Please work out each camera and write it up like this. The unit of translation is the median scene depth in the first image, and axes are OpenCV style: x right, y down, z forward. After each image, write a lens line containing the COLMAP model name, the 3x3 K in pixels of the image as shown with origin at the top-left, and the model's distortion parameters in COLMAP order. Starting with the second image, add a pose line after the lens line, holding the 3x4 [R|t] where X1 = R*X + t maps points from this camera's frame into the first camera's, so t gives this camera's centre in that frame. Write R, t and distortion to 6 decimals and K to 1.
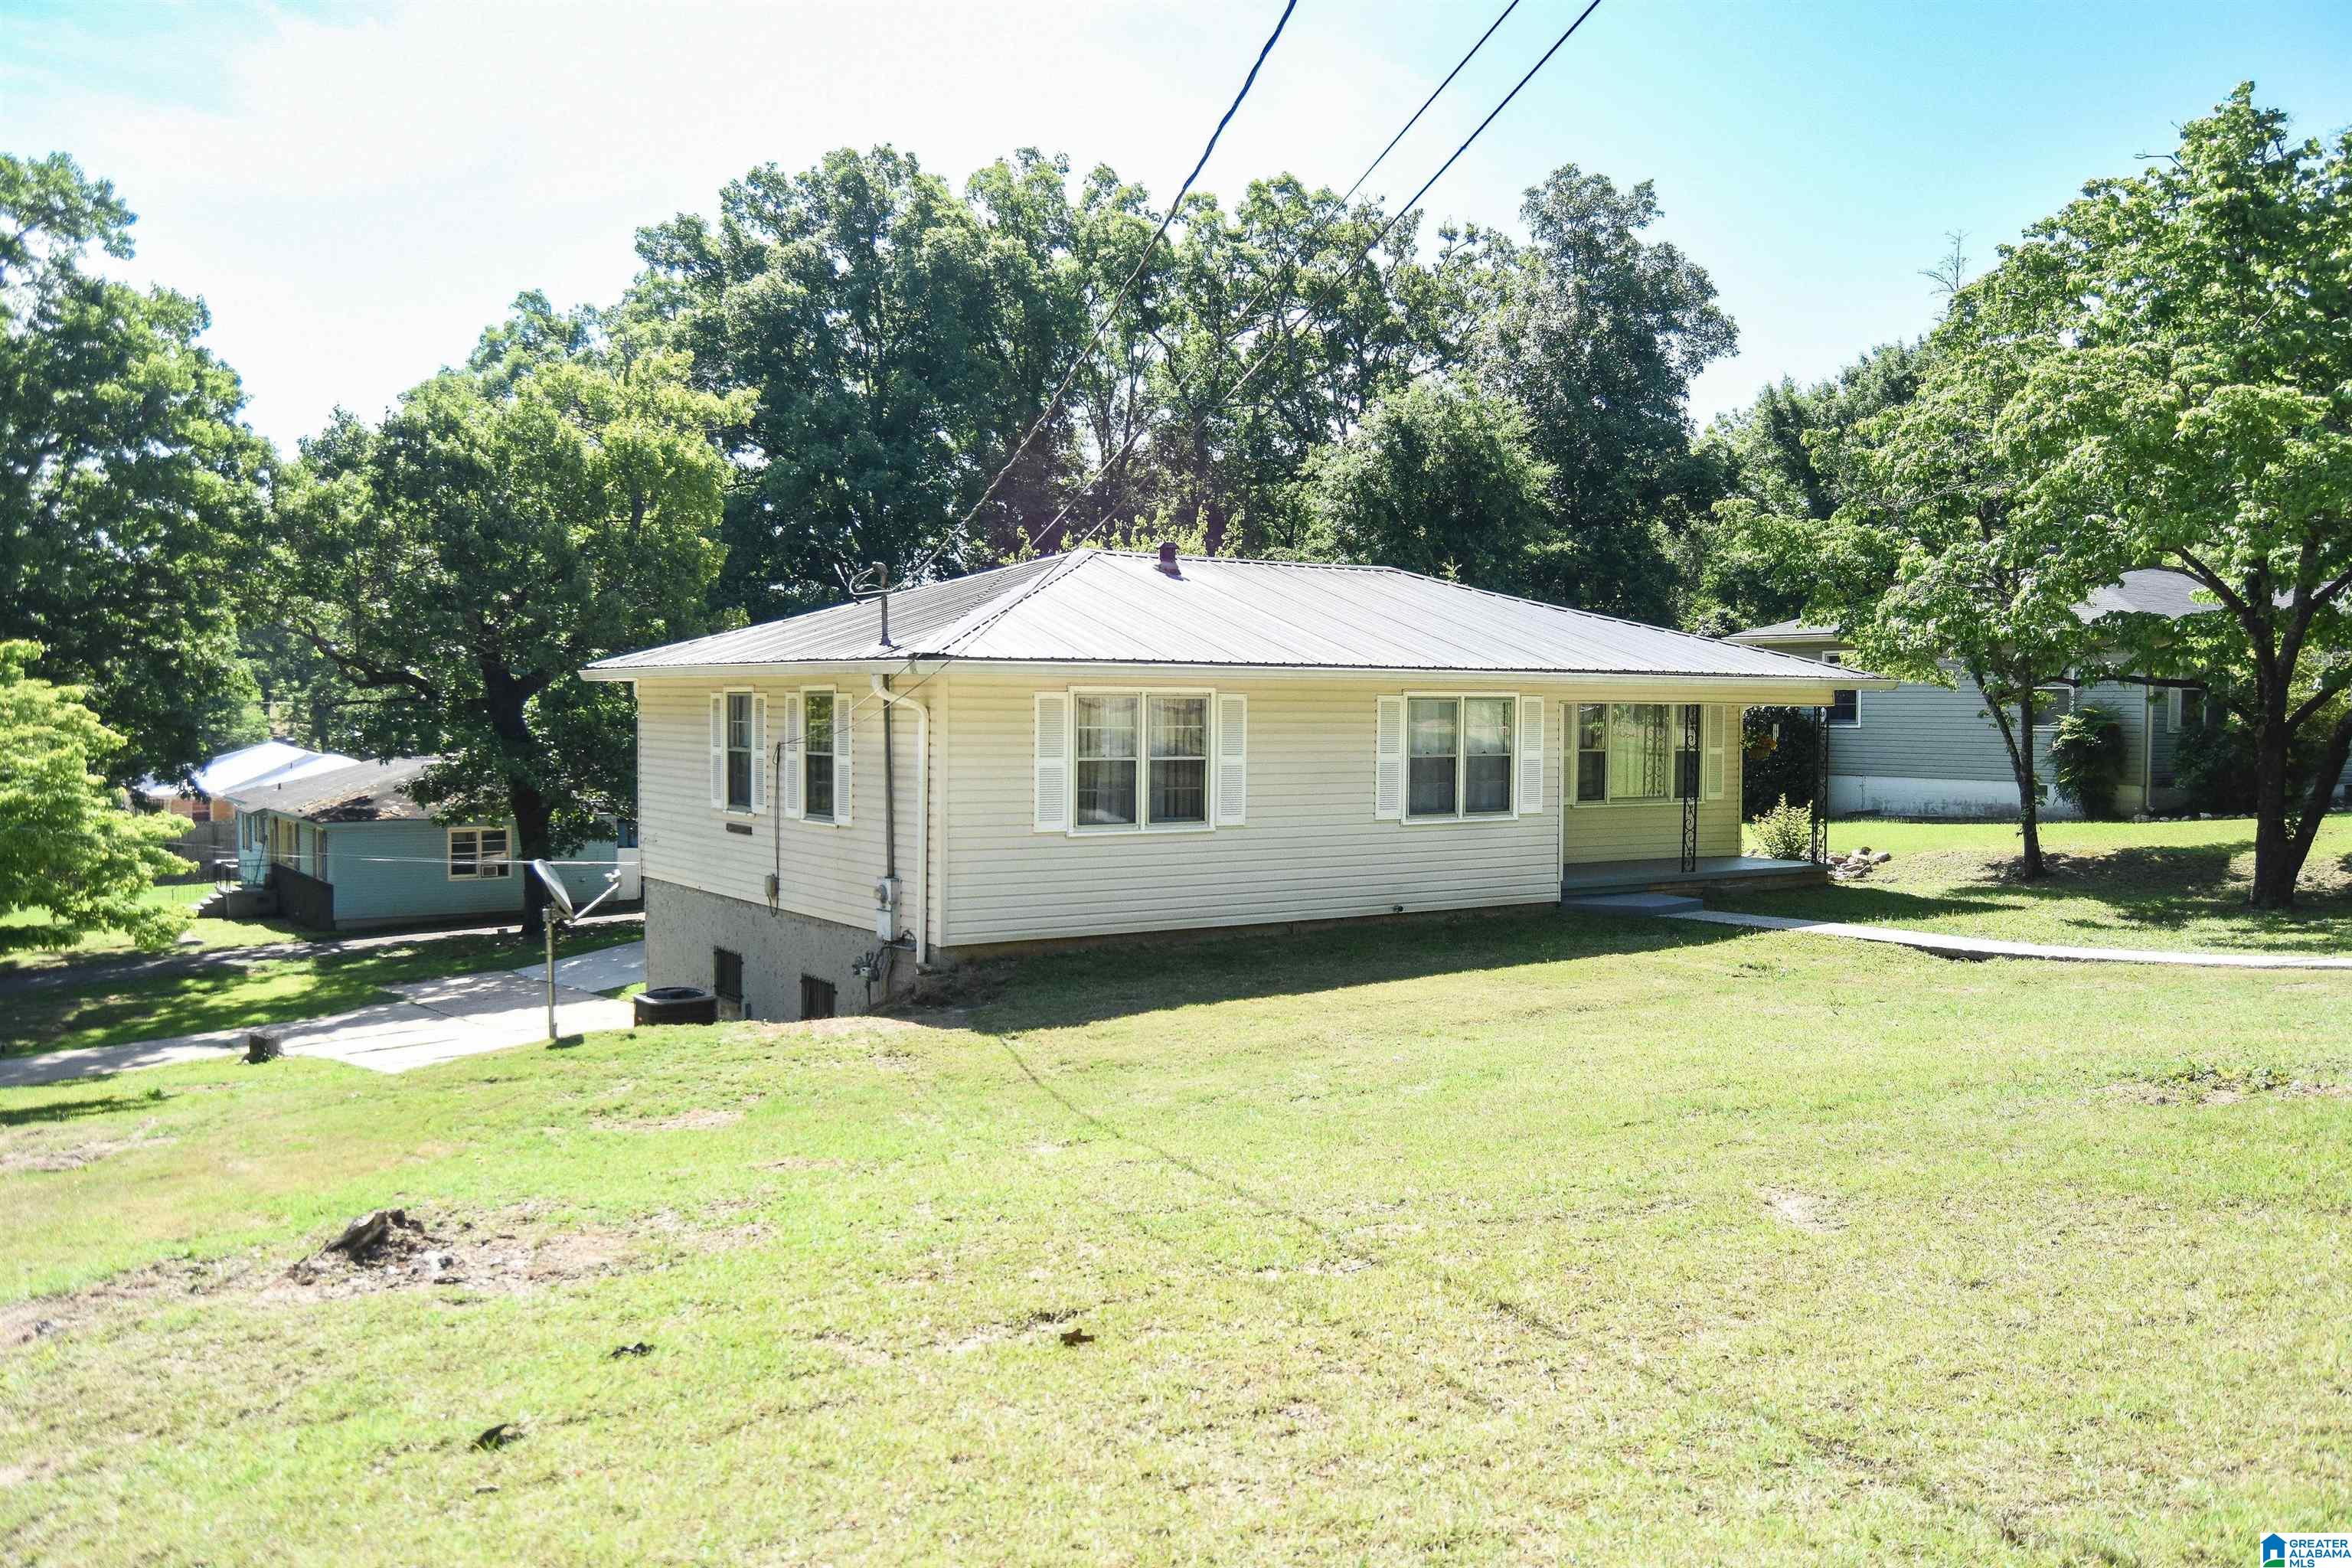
lens RADIAL K [[1874.0, 0, 1176.0], [0, 1874.0, 784.0], [0, 0, 1]] dist [-0.101677, -0.000937]
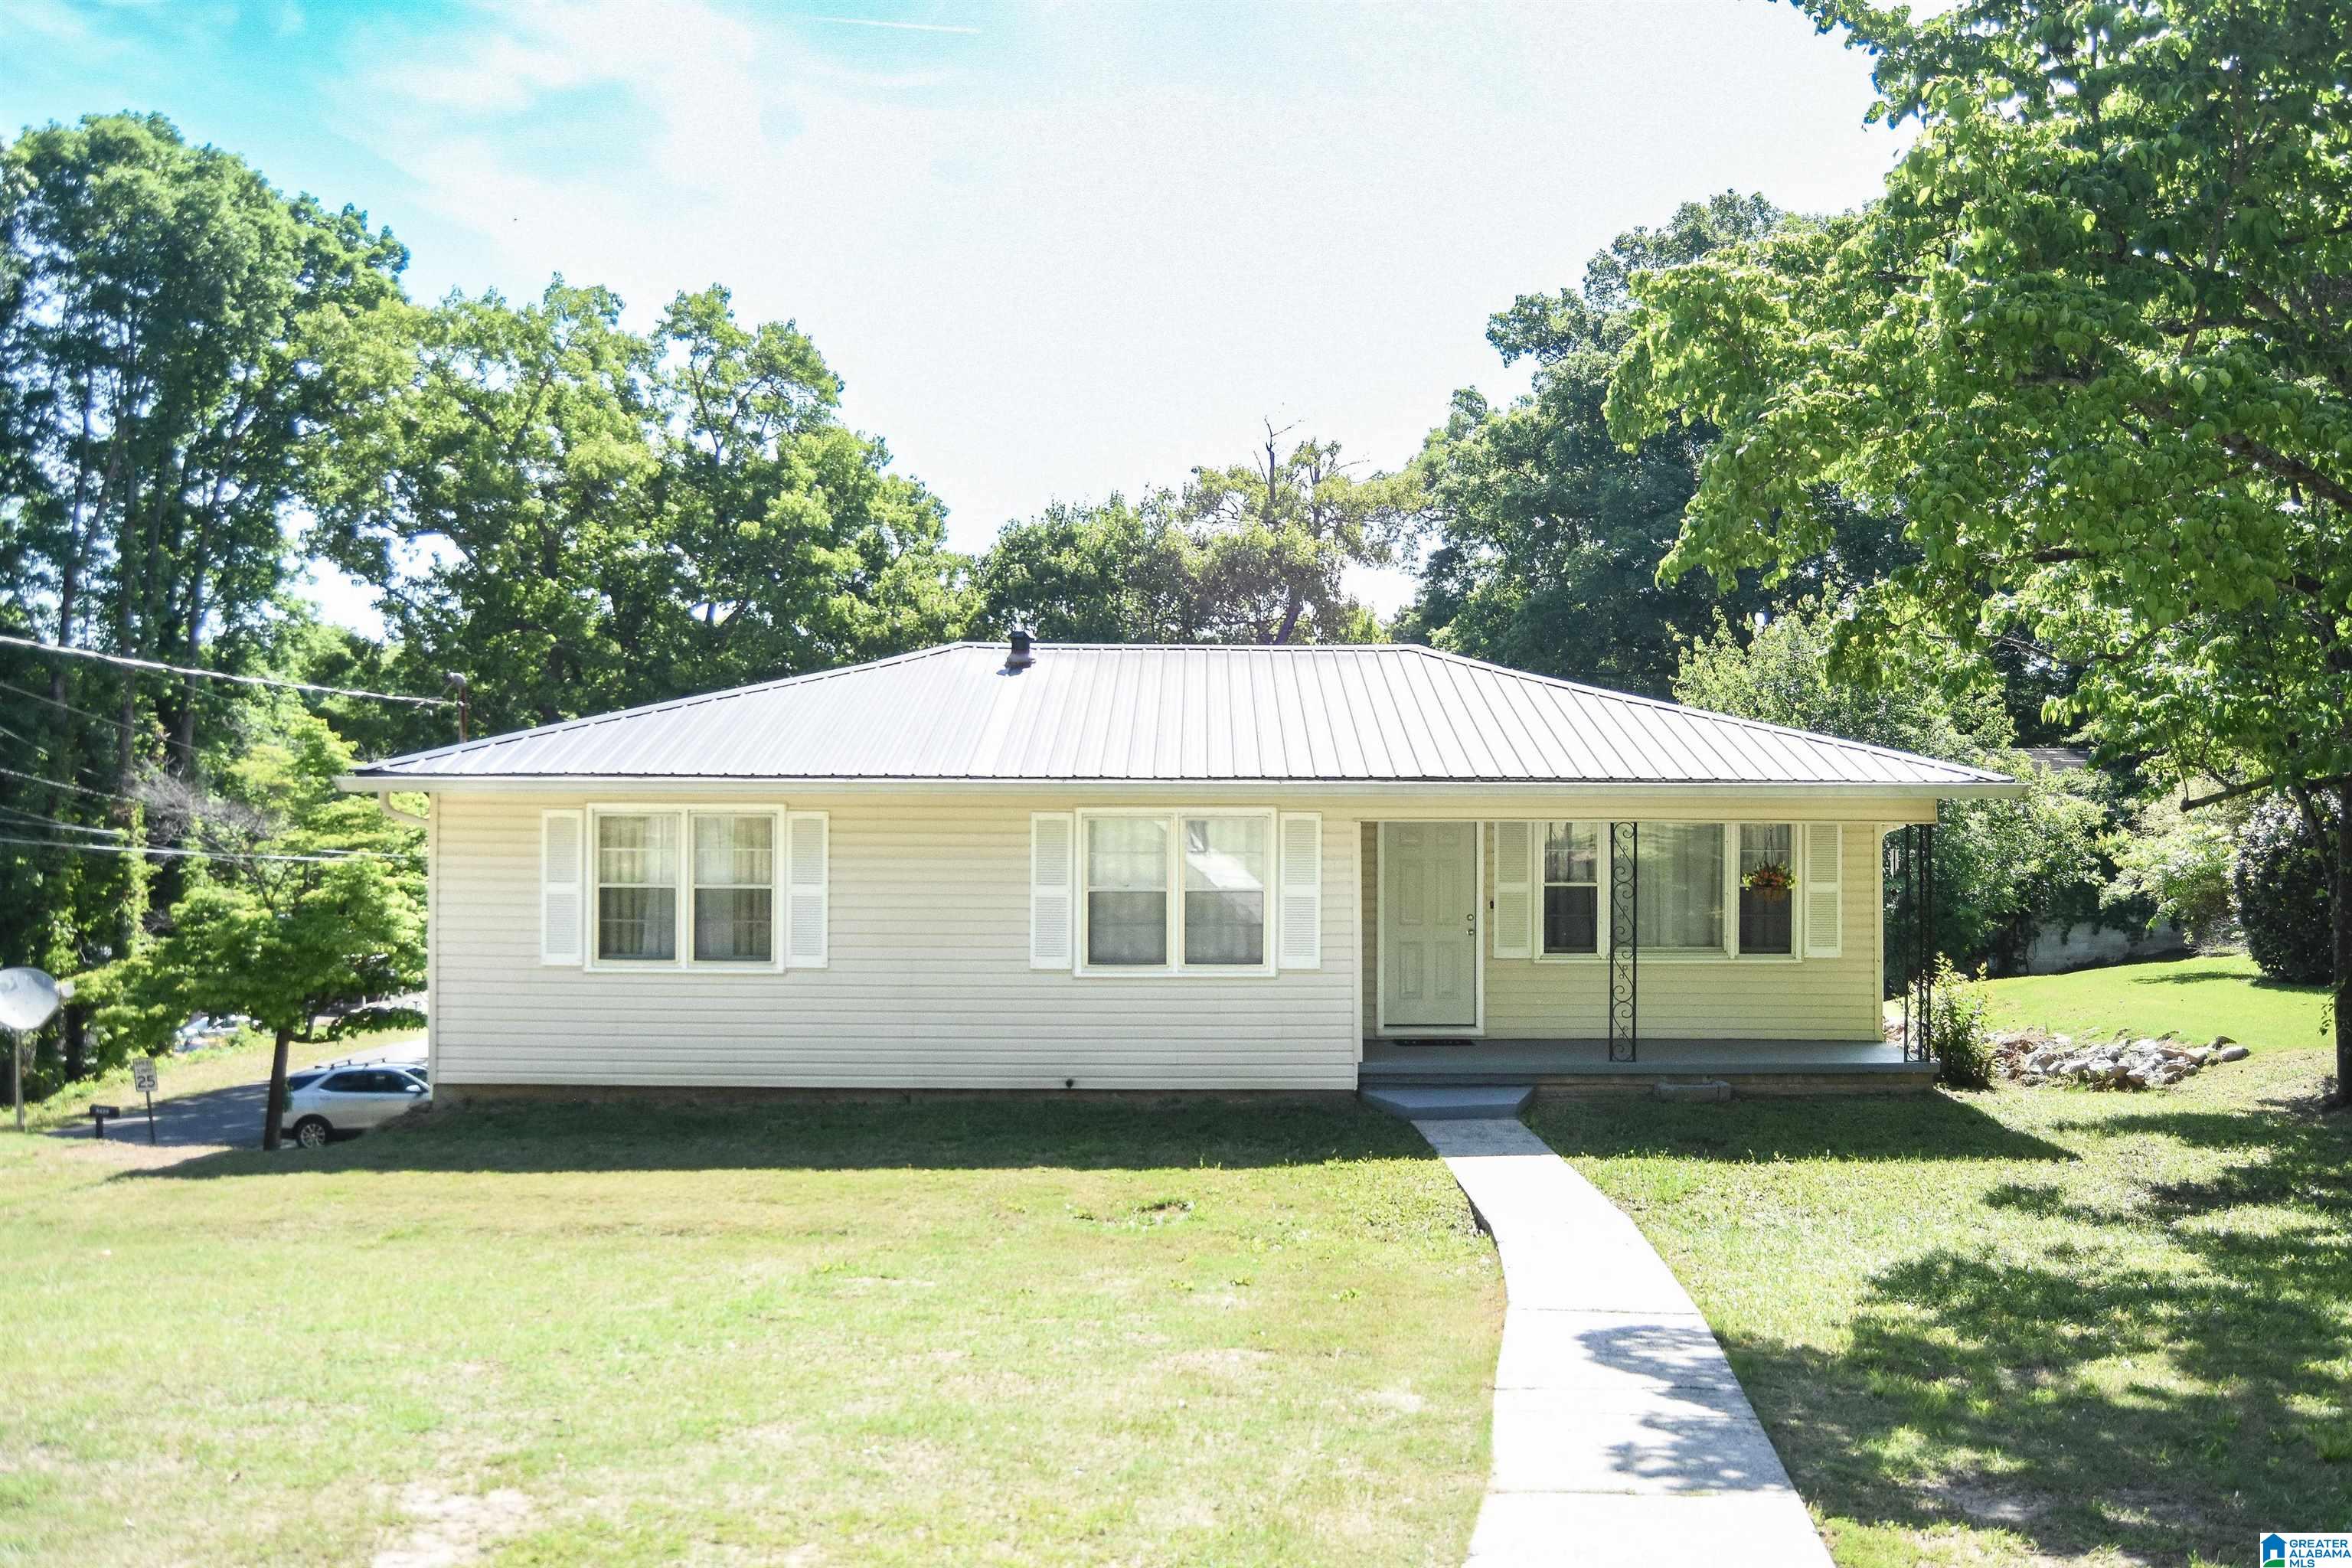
lens RADIAL K [[1971.9, 0, 1222.0], [0, 1971.9, 787.0], [0, 0, 1]] dist [-0.088566, 0.004447]
pose [[0.829088, -0.008374, -0.559056, 0.602473], [-0.021079, 0.998709, -0.046220, -0.019658], [0.558721, 0.050104, 0.827841, 0.327407]]
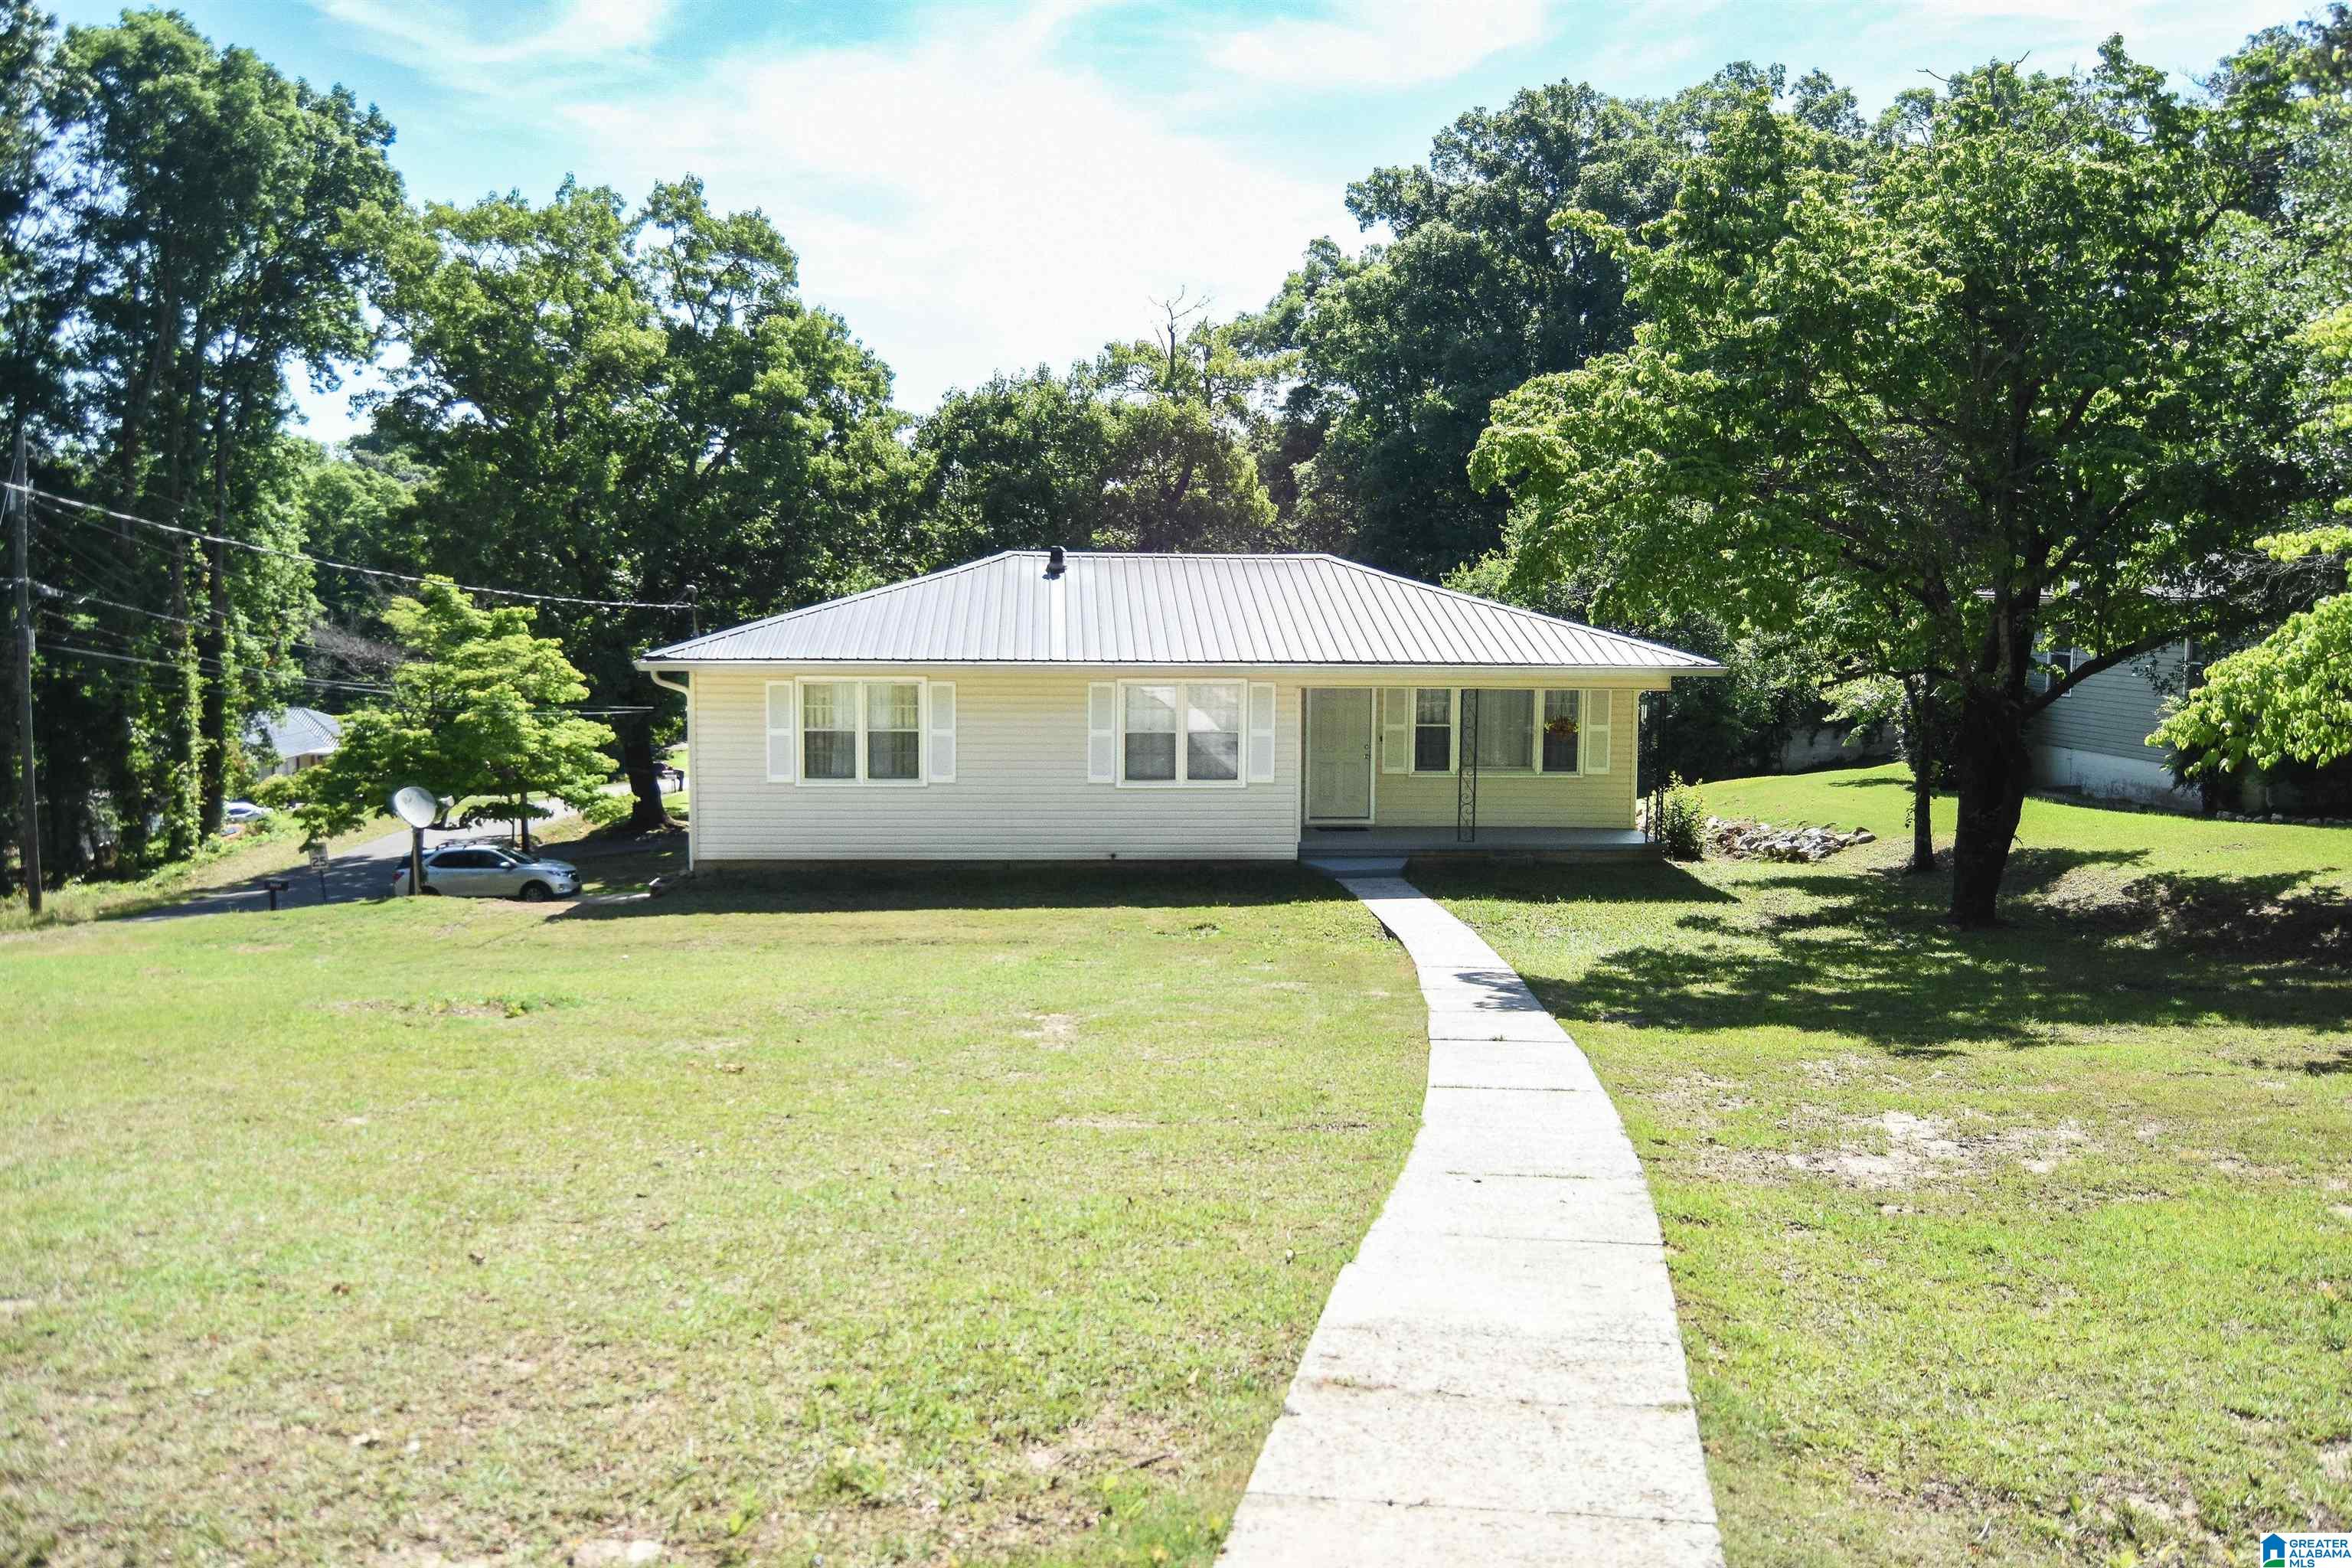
lens RADIAL K [[1874.0, 0, 1176.0], [0, 1874.0, 784.0], [0, 0, 1]] dist [-0.101677, -0.000937]
pose [[0.859029, 0.052875, -0.509189, 0.733735], [-0.024118, 0.997727, 0.062917, -0.055029], [0.511358, -0.041767, 0.858352, -0.023966]]
